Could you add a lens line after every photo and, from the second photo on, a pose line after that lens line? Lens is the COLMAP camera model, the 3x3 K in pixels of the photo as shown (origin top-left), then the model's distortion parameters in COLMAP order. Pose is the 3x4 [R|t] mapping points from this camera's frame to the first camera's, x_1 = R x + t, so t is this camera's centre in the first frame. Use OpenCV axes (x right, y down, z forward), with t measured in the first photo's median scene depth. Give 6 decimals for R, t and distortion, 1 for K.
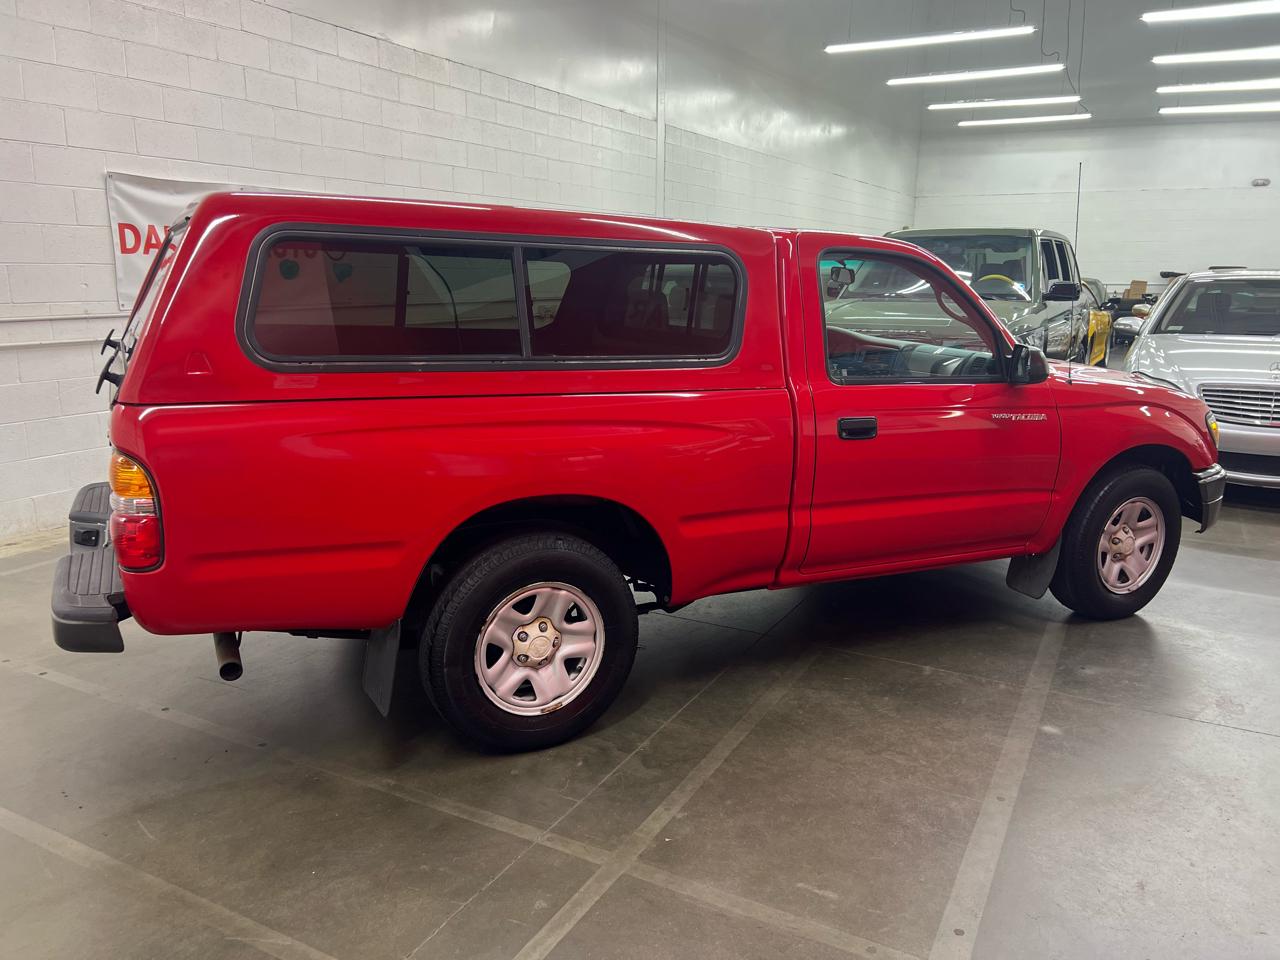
lens RADIAL K [[960.8, 0, 640.0], [0, 960.8, 480.0], [0, 0, 1]] dist [0.058389, -0.066215]
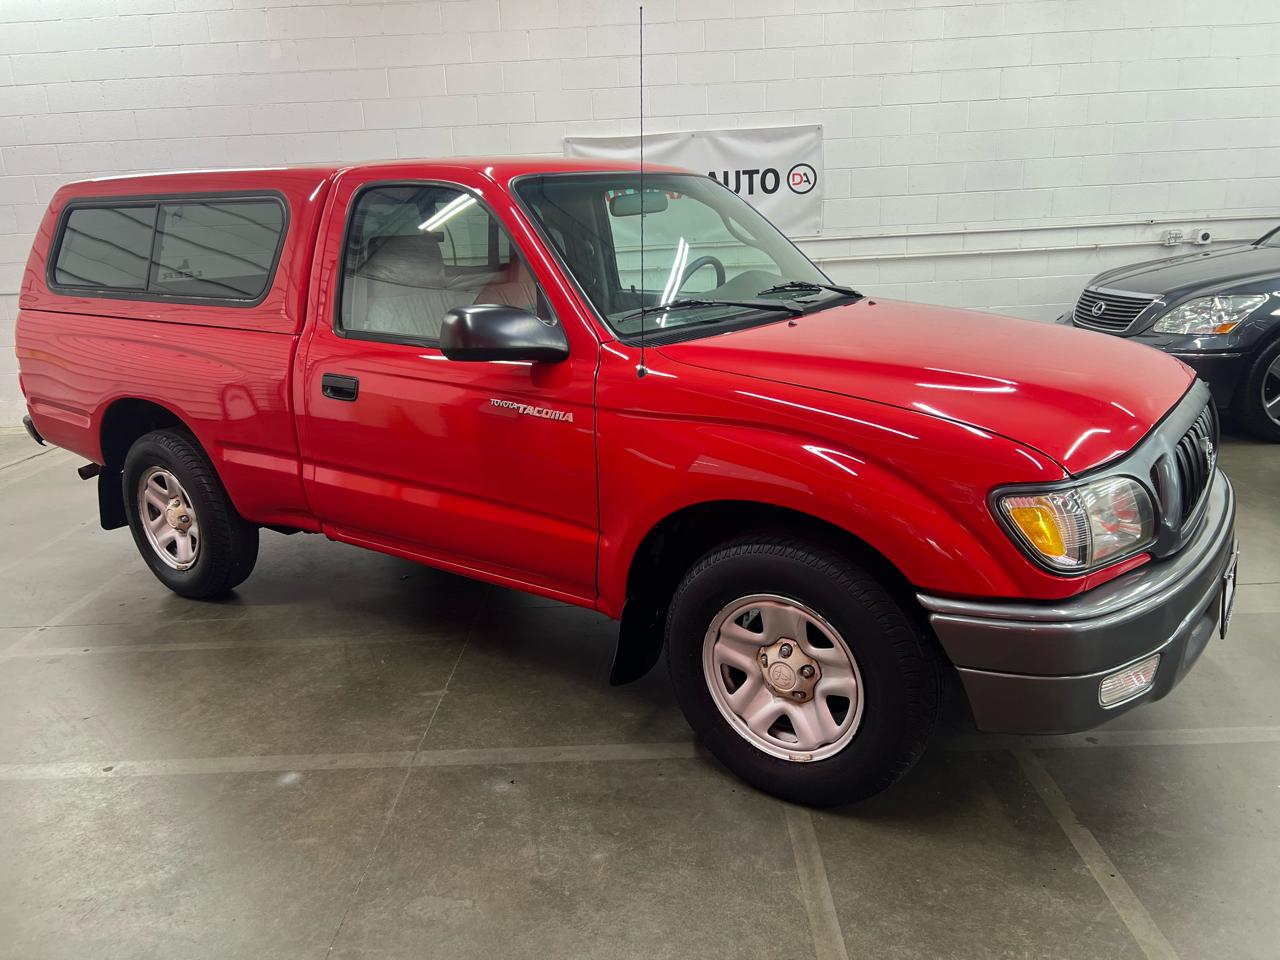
lens RADIAL K [[979.6, 0, 636.8], [0, 979.6, 481.4], [0, 0, 1]] dist [0.060073, -0.071871]
pose [[0.452882, 0.205521, -0.867559, 1.186083], [-0.143153, 0.977206, 0.156768, -0.153659], [0.880003, 0.053196, 0.471980, 0.824257]]
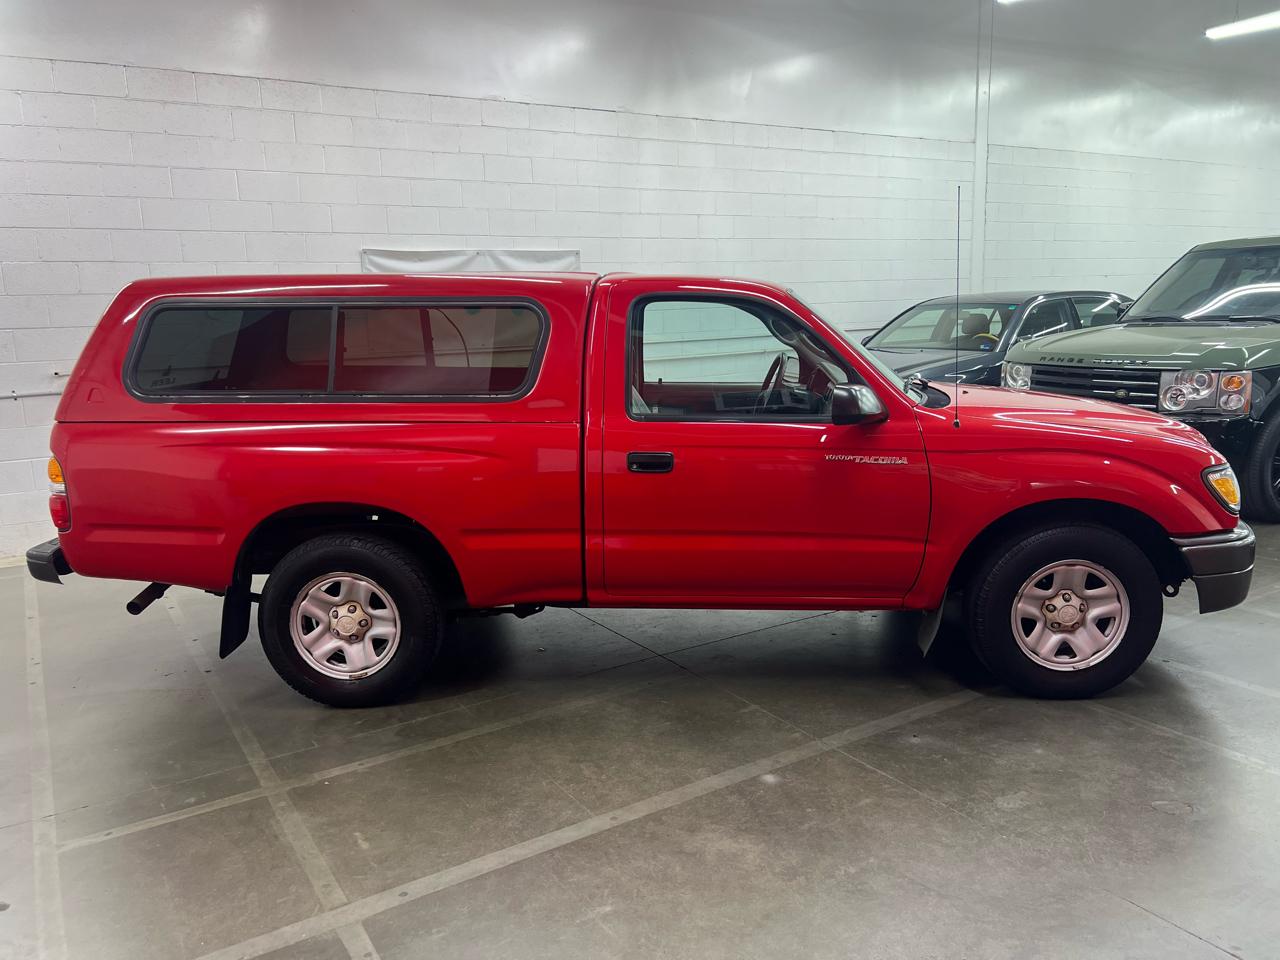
lens RADIAL K [[969.7, 0, 646.6], [0, 969.7, 485.3], [0, 0, 1]] dist [0.056088, -0.067921]
pose [[0.871747, 0.054187, -0.486950, 0.750509], [-0.067134, 0.997702, -0.009163, -0.018123], [0.485334, 0.040679, 0.873382, 0.072617]]
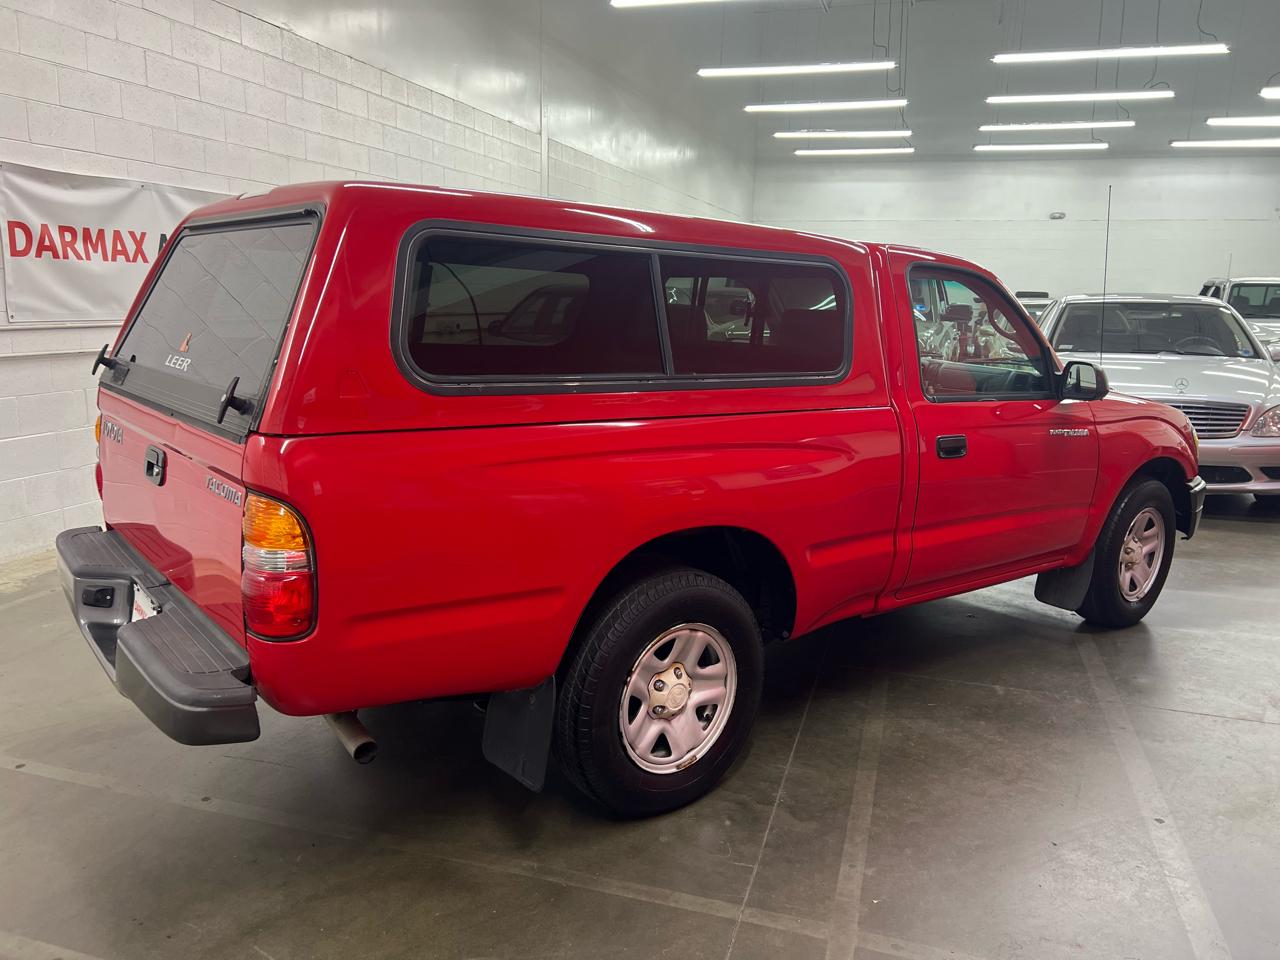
lens RADIAL K [[960.8, 0, 640.0], [0, 960.8, 480.0], [0, 0, 1]] dist [0.058389, -0.066215]
pose [[0.980947, -0.024320, 0.192746, -0.275457], [0.027910, 0.999483, -0.015931, -0.013931], [-0.192259, 0.021007, 0.981119, 0.103997]]
